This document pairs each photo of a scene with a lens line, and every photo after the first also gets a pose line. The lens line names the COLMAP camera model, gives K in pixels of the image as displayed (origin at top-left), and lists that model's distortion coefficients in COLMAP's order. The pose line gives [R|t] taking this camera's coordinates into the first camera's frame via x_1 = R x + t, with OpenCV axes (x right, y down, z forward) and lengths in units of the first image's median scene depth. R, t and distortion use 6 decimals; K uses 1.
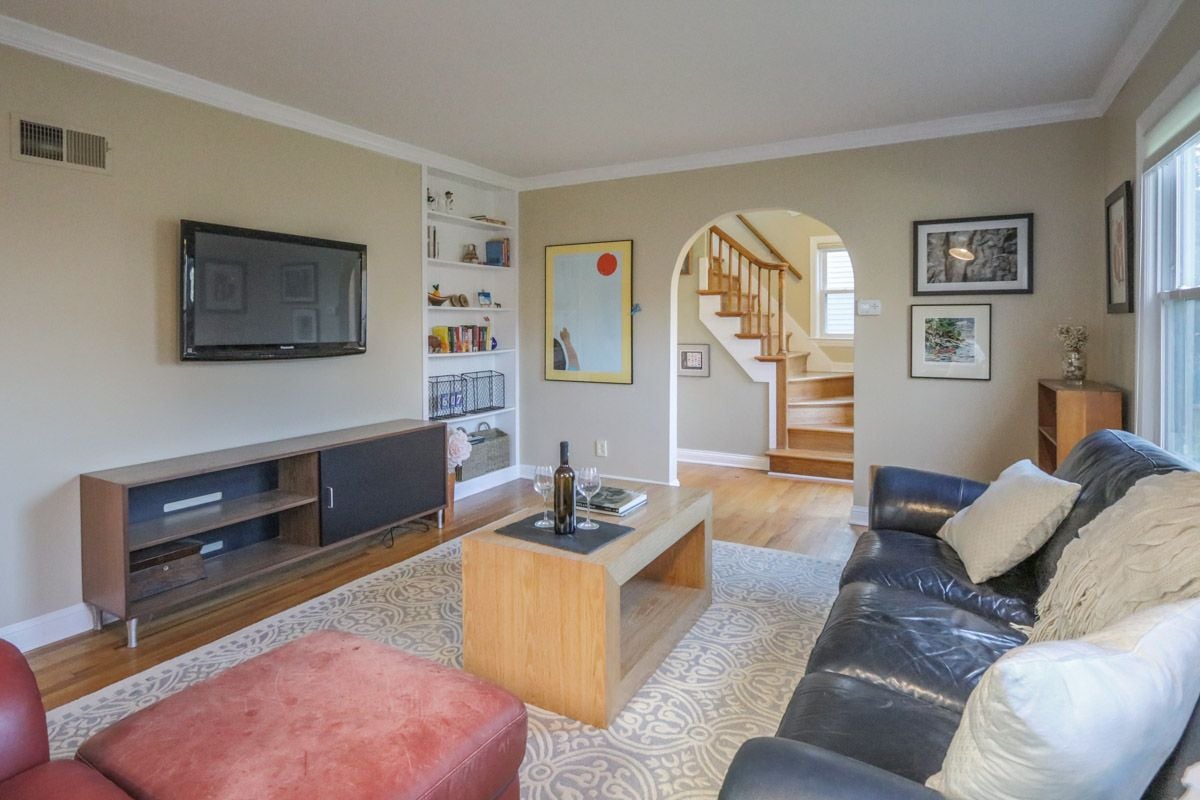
lens RADIAL K [[639.1, 0, 589.9], [0, 639.1, 327.1], [0, 0, 1]] dist [-0.016918, 0.001051]
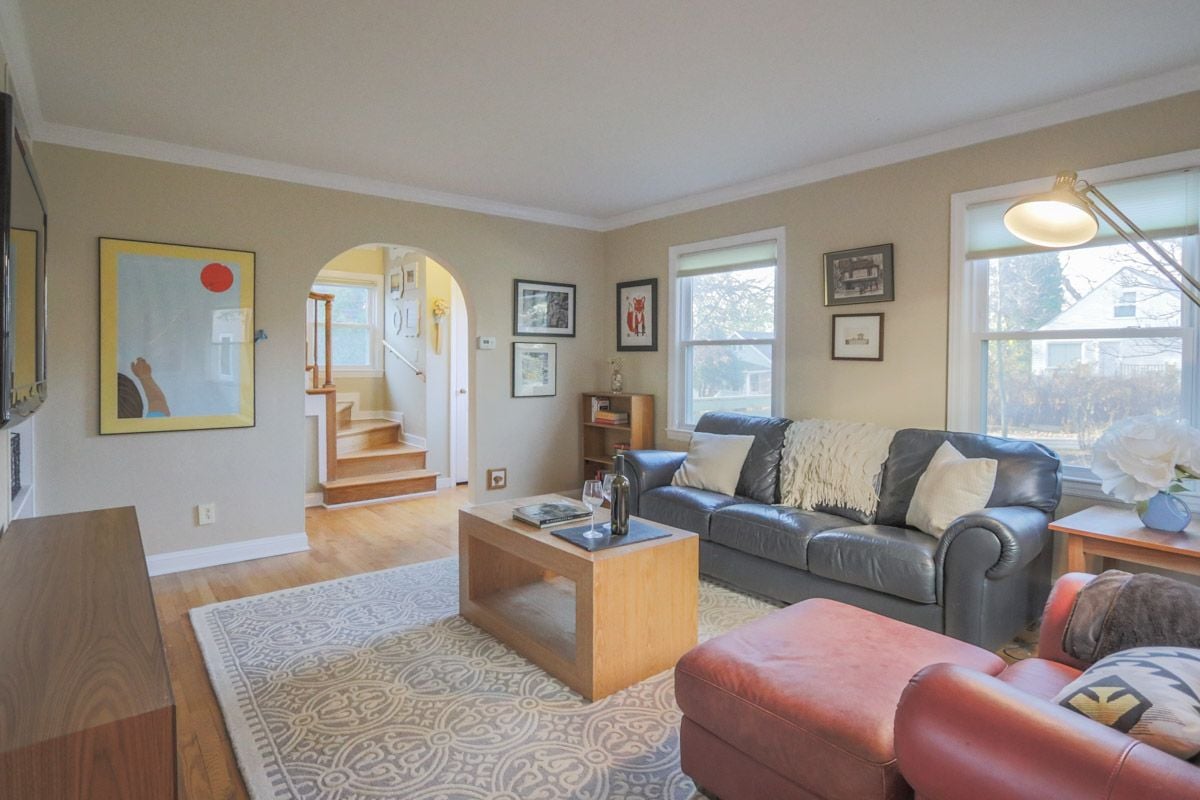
lens RADIAL K [[629.5, 0, 598.6], [0, 629.5, 350.1], [0, 0, 1]] dist [-0.024636, 0.000693]
pose [[0.372841, 0.017329, 0.927733, -0.505800], [-0.000429, 0.999829, -0.018503, 0.004959], [-0.927895, 0.006500, 0.372785, 0.274601]]
